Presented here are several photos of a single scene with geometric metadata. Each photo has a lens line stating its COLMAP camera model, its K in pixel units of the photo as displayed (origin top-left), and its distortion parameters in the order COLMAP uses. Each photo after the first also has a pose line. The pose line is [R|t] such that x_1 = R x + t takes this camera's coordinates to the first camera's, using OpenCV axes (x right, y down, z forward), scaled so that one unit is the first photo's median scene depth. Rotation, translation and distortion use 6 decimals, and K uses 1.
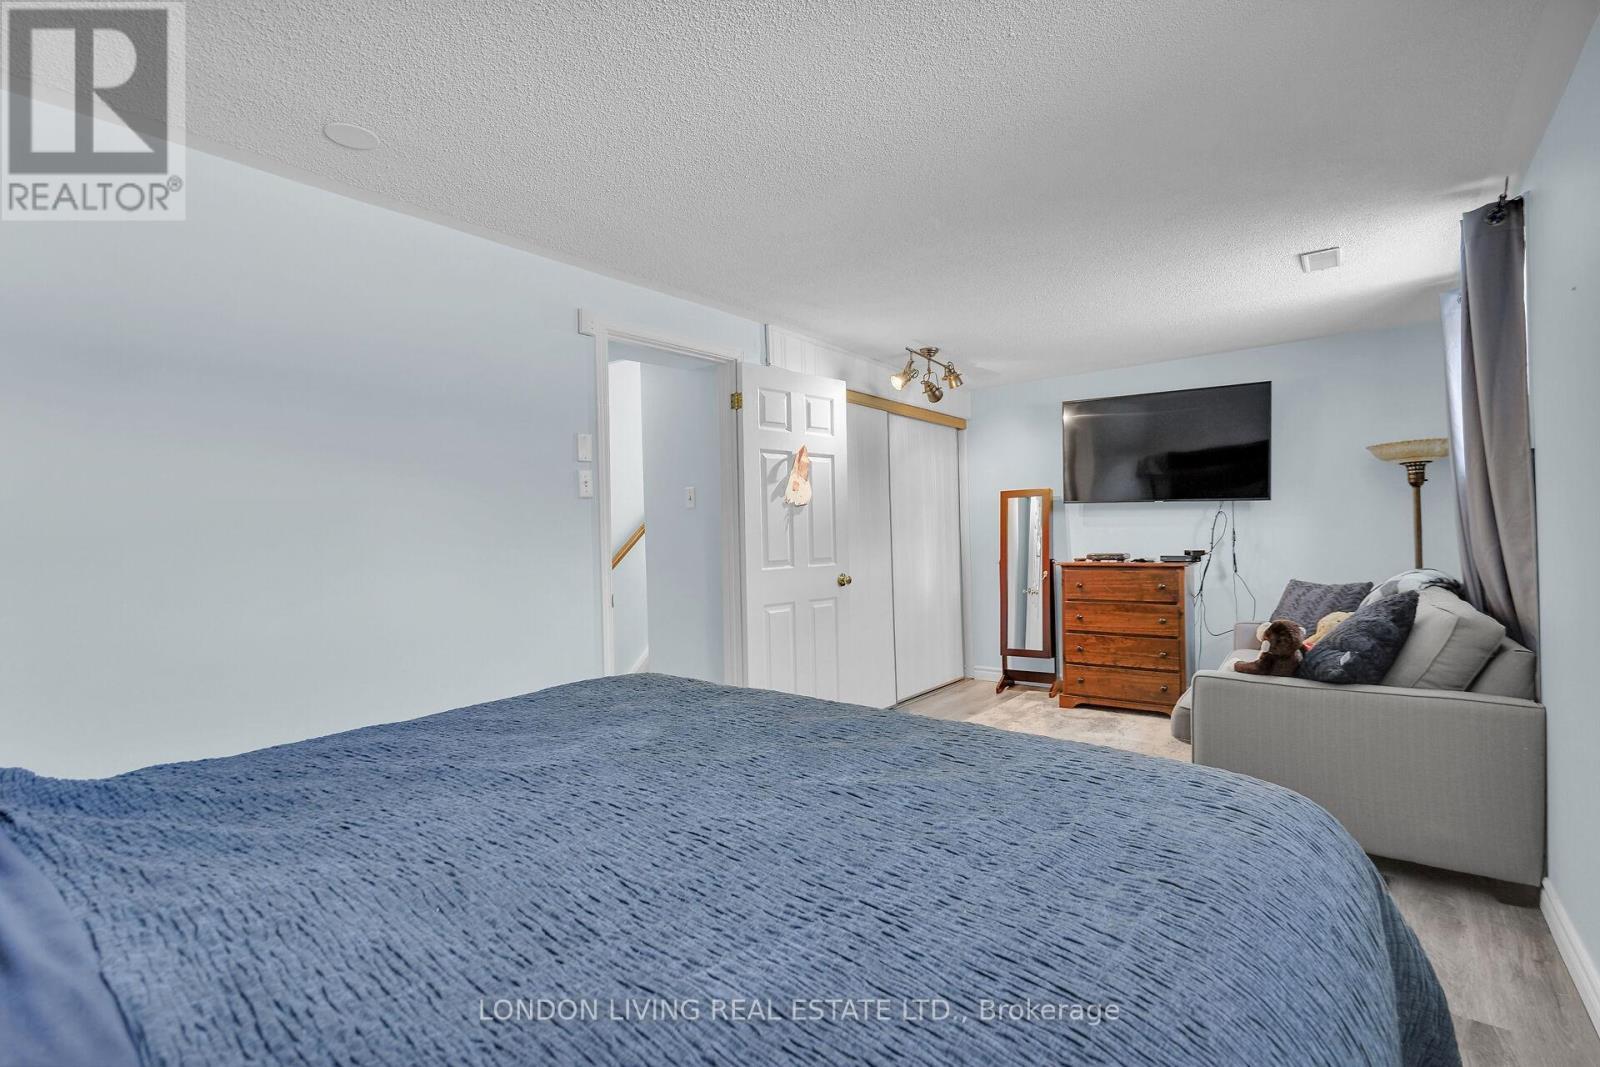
lens RADIAL K [[732.6, 0, 795.2], [0, 732.6, 536.5], [0, 0, 1]] dist [-0.000886, 0.000362]
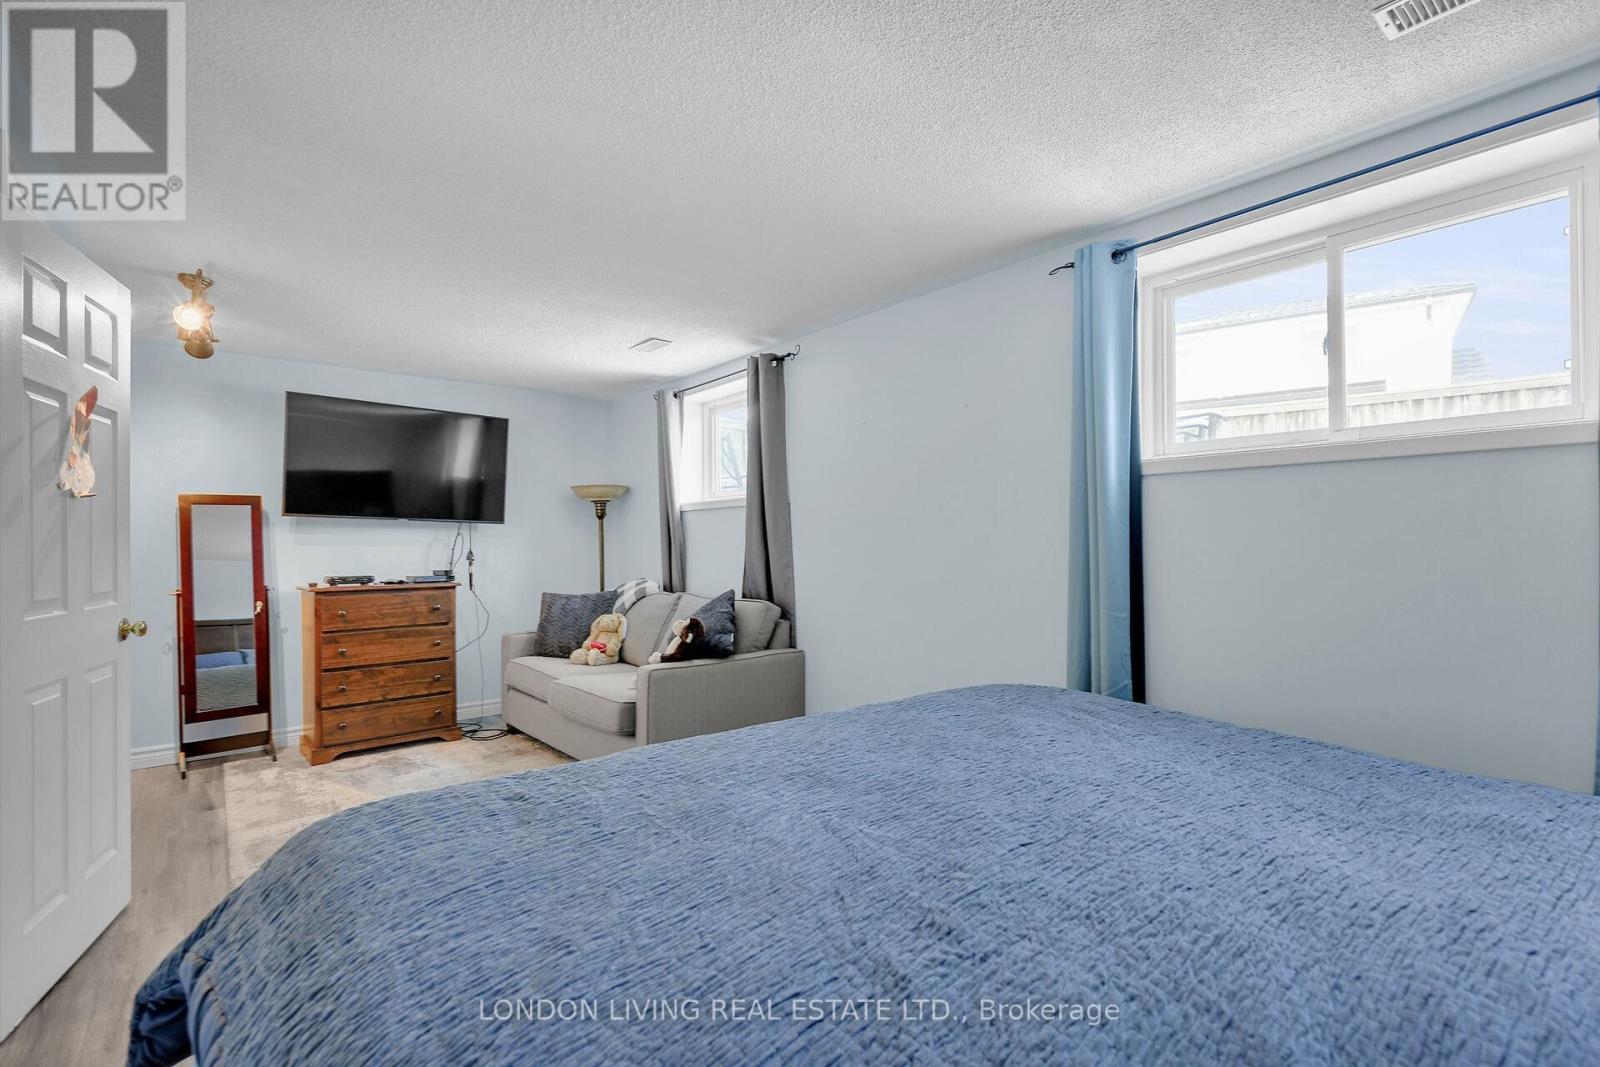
lens RADIAL K [[732.6, 0, 795.2], [0, 732.6, 536.5], [0, 0, 1]] dist [-0.000886, 0.000362]
pose [[0.218863, 0.027348, 0.975372, -0.347179], [0.007572, 0.999529, -0.029724, 0.006229], [-0.975726, 0.013891, 0.218553, 0.315670]]
